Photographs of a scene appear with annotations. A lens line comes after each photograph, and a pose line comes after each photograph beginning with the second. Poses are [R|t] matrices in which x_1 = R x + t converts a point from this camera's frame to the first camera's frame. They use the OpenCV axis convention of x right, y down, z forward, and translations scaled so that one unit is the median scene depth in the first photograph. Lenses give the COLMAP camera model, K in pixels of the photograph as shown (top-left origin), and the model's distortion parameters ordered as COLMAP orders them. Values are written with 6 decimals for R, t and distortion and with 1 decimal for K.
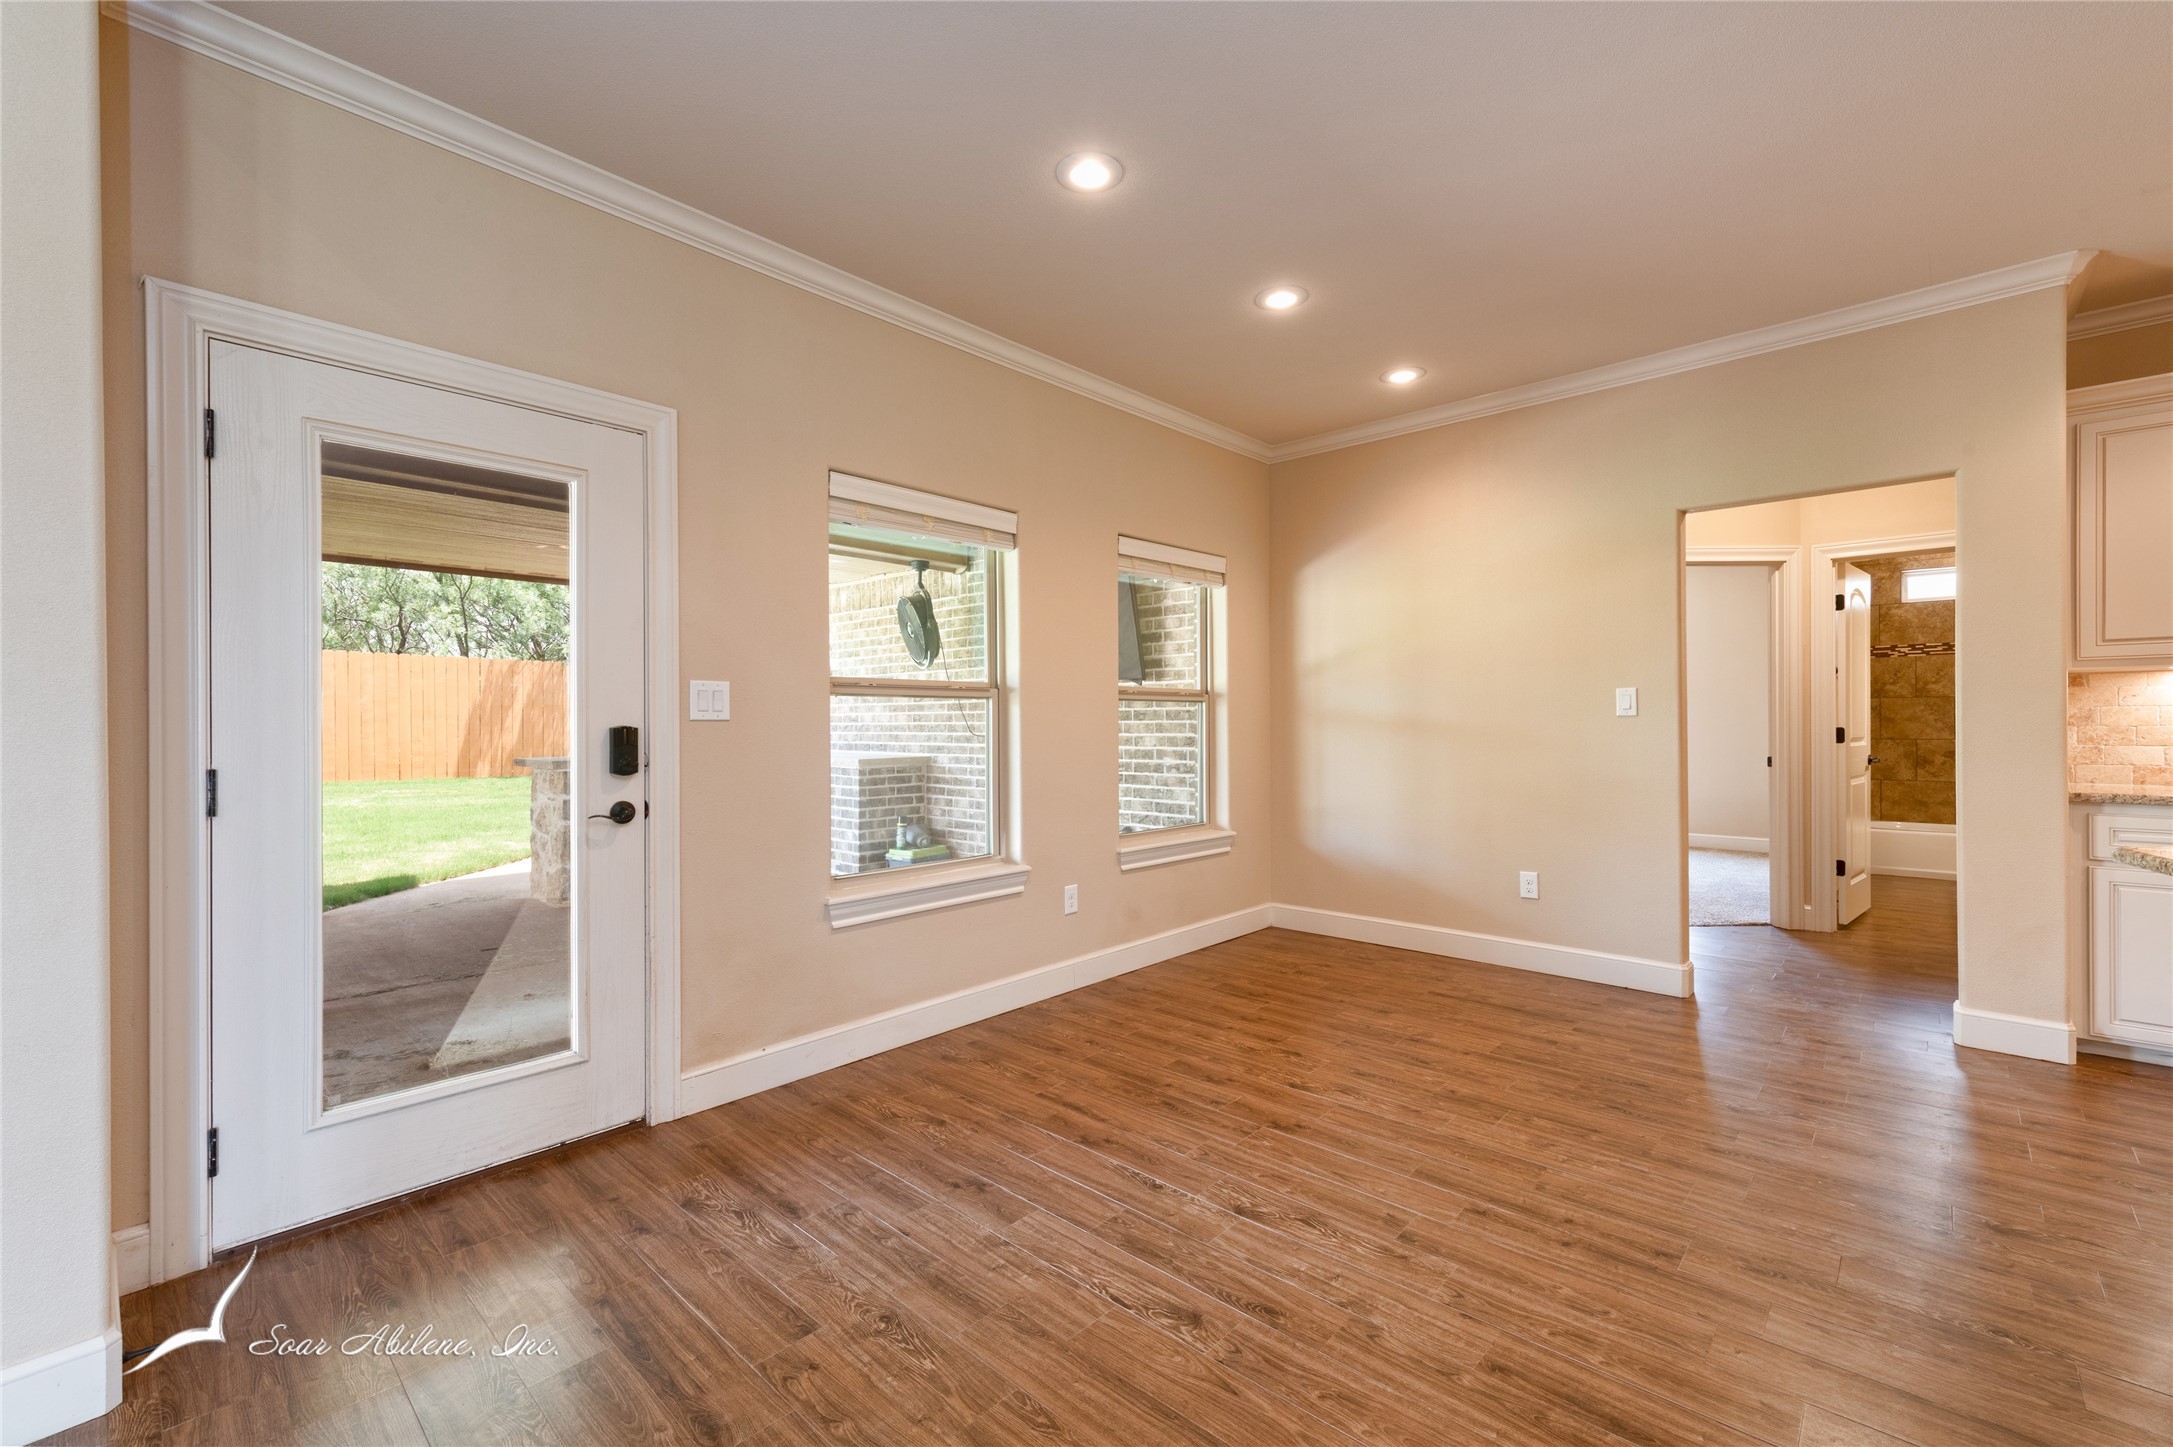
lens RADIAL K [[908.5, 0, 1105.6], [0, 908.5, 722.1], [0, 0, 1]] dist [0.011703, -0.000201]
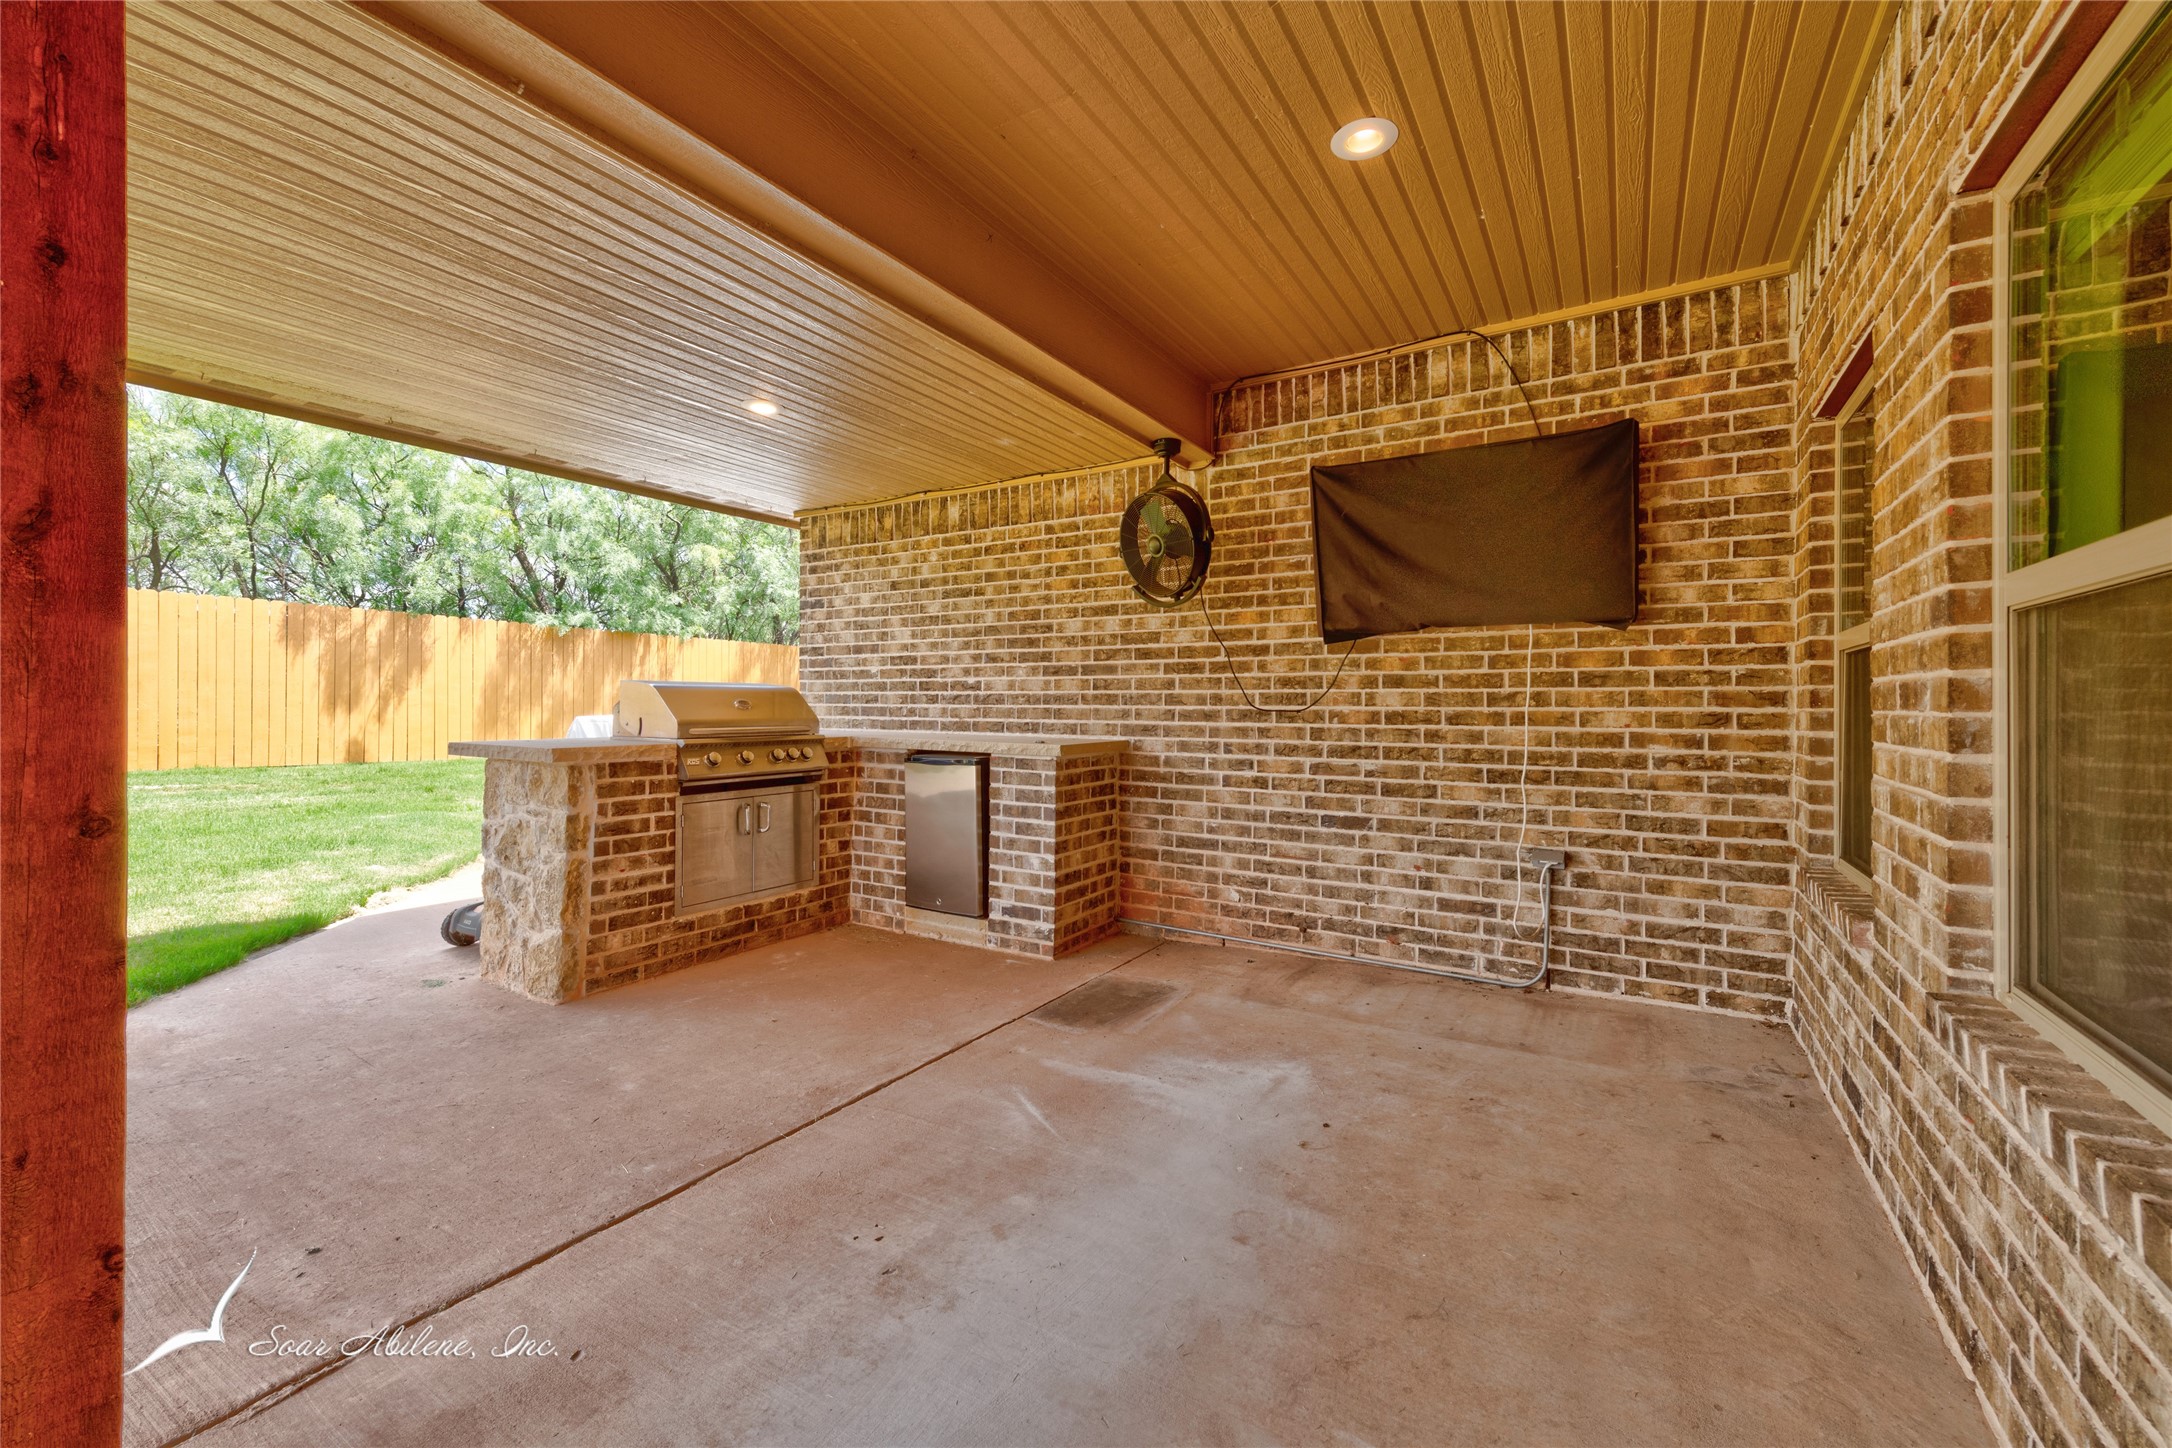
lens RADIAL K [[859.5, 0, 1089.6], [0, 859.5, 707.8], [0, 0, 1]] dist [0.011356, -0.000520]
pose [[0.982958, 0.010580, 0.183523, -0.652378], [-0.010748, 0.999942, -0.000077, 0.025835], [-0.183514, -0.001897, 0.983015, 0.715926]]
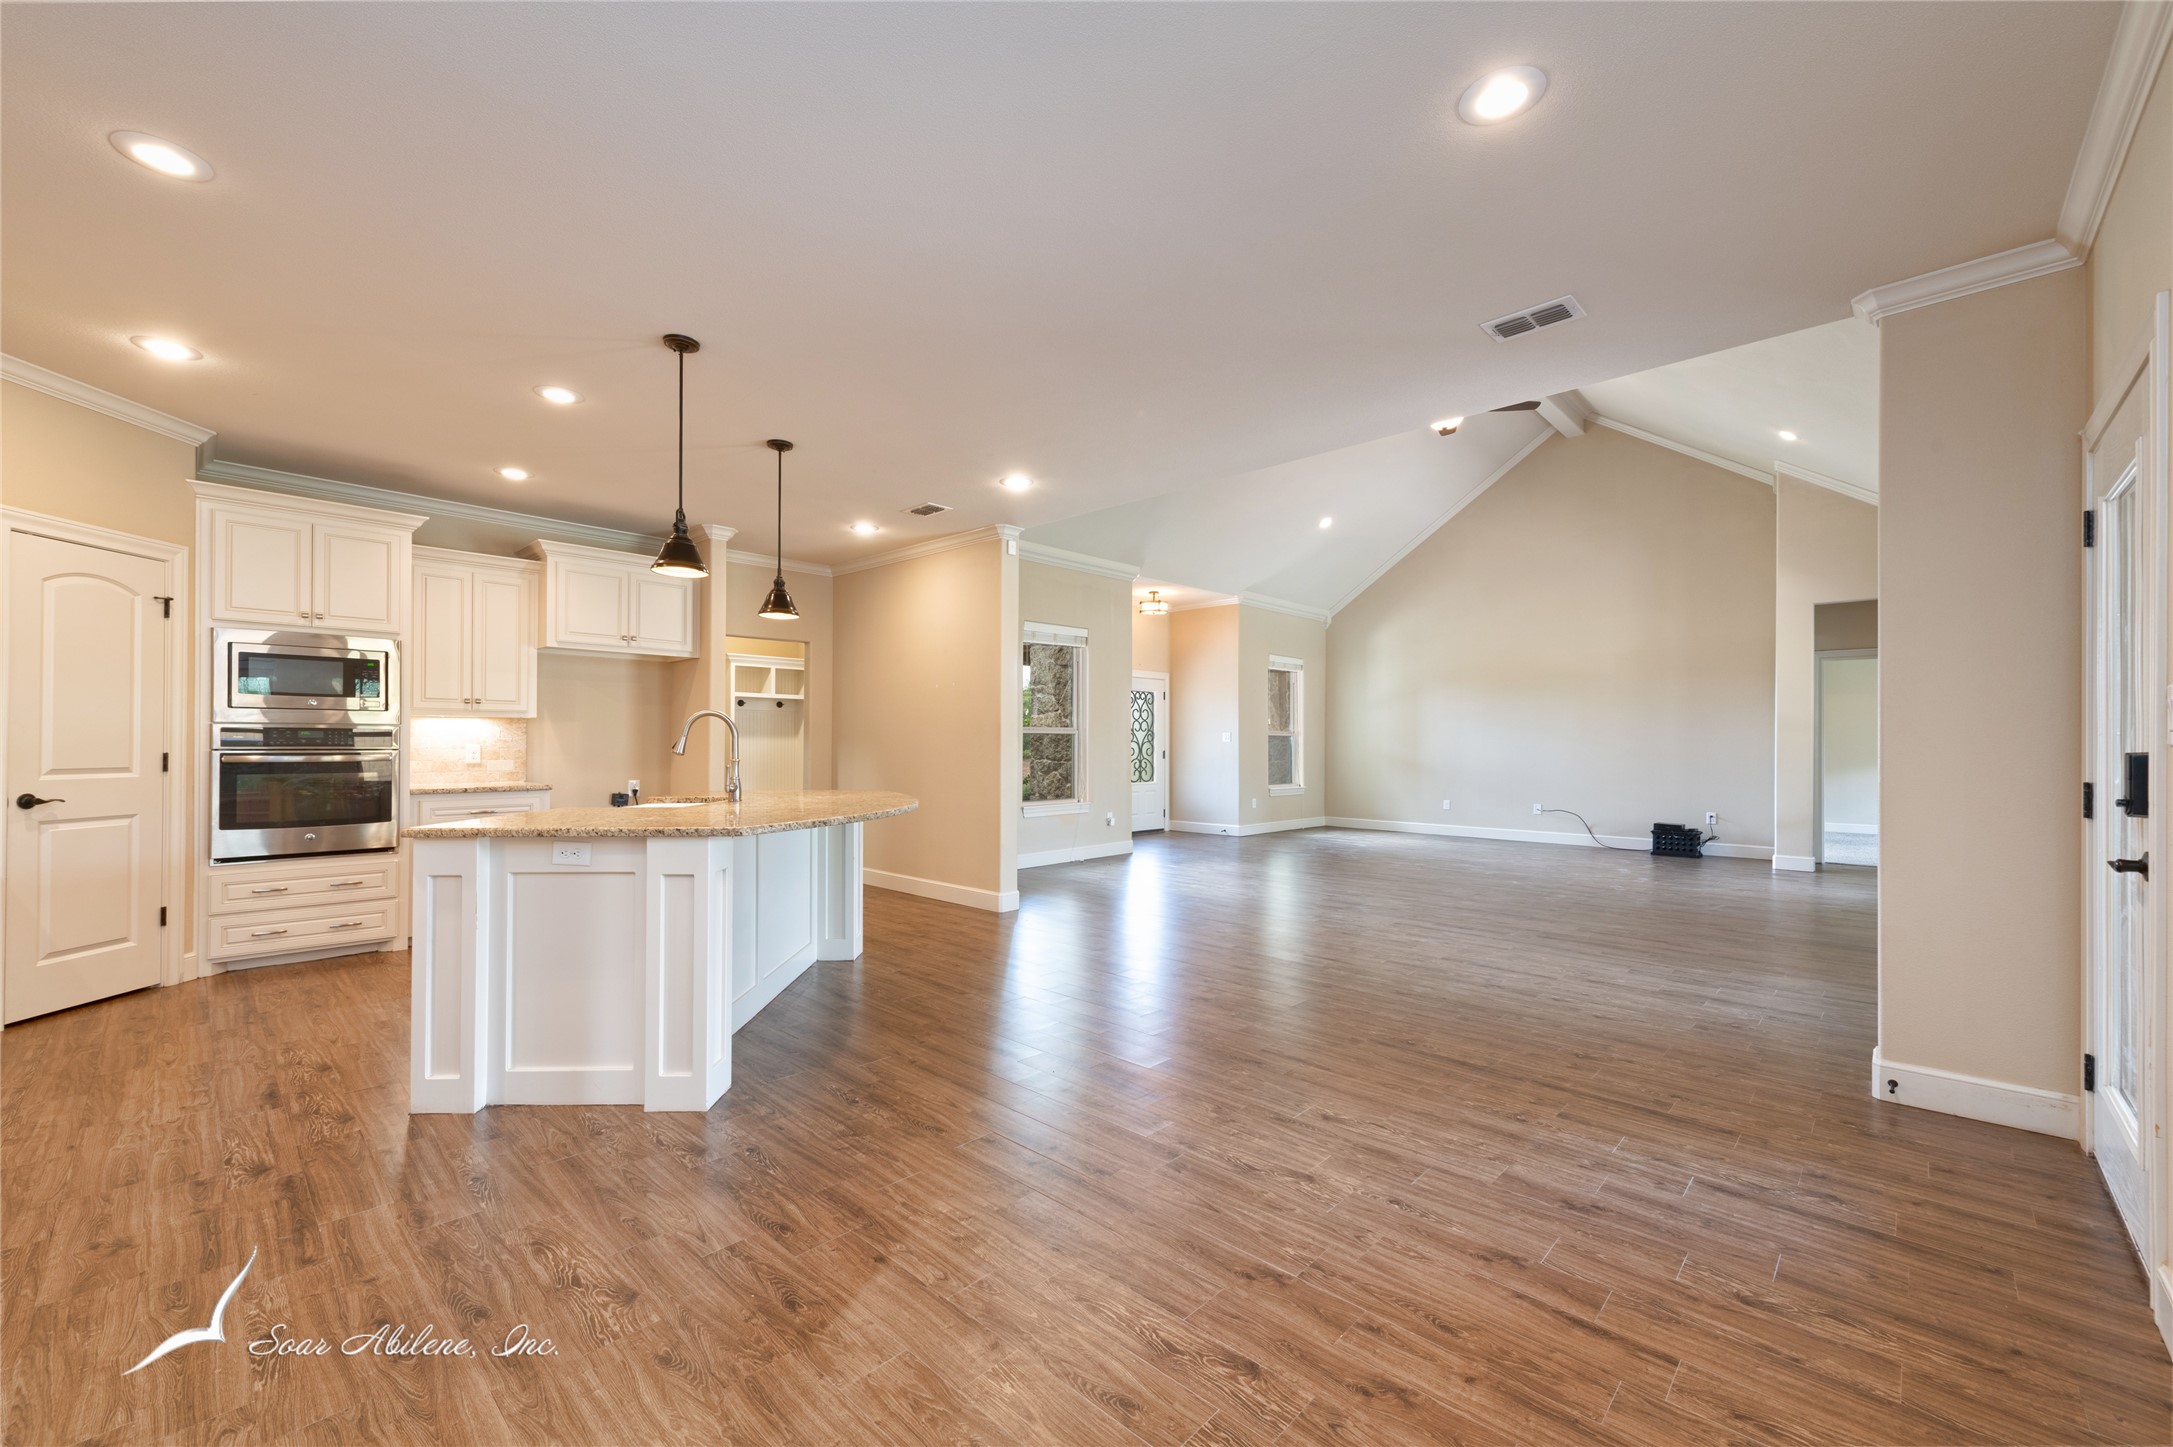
lens RADIAL K [[857.0, 0, 1084.5], [0, 857.0, 741.3], [0, 0, 1]] dist [0.014667, -0.000231]
pose [[-0.999688, 0.001360, 0.024949, 0.238406], [0.001241, 0.999988, -0.004791, -0.002021], [-0.024956, -0.004758, -0.999677, 1.242183]]
